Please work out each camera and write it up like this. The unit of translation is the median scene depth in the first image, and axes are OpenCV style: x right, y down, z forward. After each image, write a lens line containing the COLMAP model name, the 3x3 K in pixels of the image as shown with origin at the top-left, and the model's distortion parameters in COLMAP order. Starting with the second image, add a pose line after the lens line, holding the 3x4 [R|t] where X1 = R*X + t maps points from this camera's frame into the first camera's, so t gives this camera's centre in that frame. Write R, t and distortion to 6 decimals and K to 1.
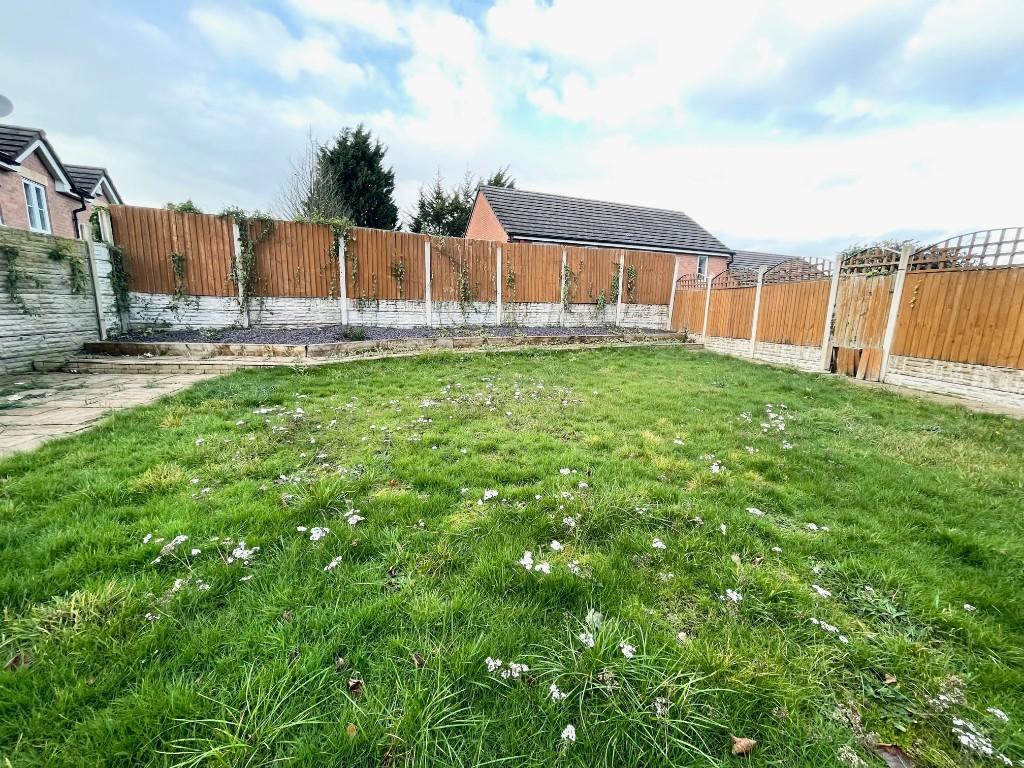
lens RADIAL K [[412.1, 0, 511.7], [0, 412.1, 382.9], [0, 0, 1]] dist [-0.003631, -0.000314]
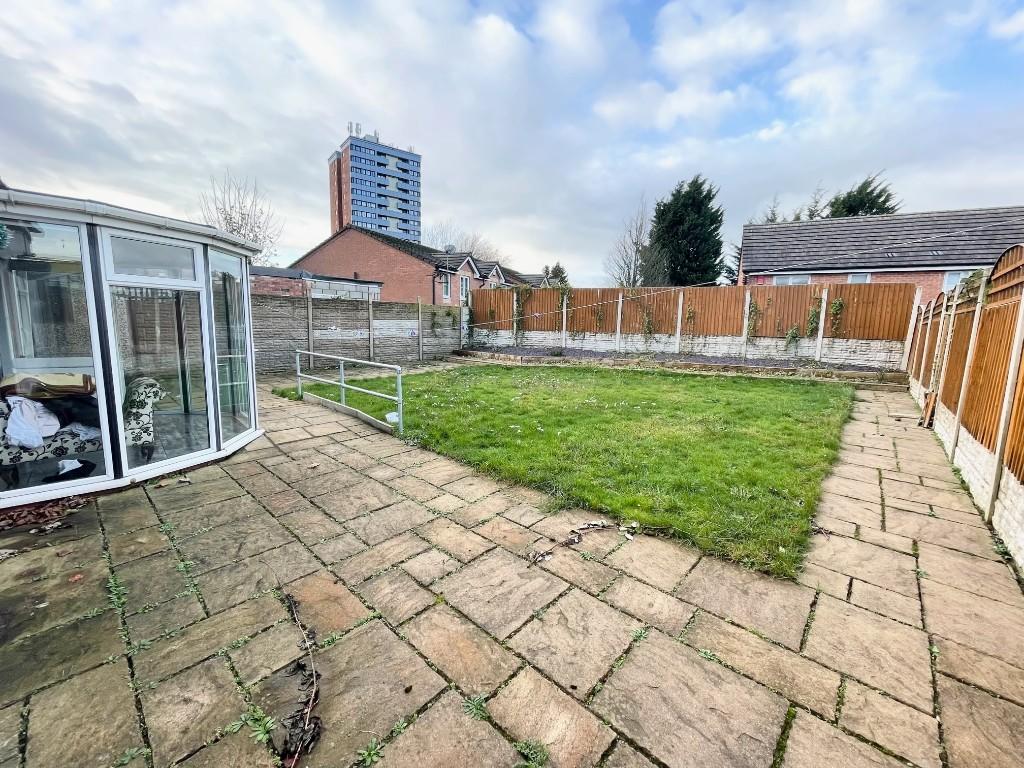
lens RADIAL K [[412.1, 0, 510.6], [0, 412.1, 383.0], [0, 0, 1]] dist [-0.003631, -0.000314]
pose [[0.672462, 0.100779, -0.733239, 0.582050], [-0.148358, 0.988934, -0.000139, 0.026209], [0.725111, 0.108875, 0.679971, -0.215155]]
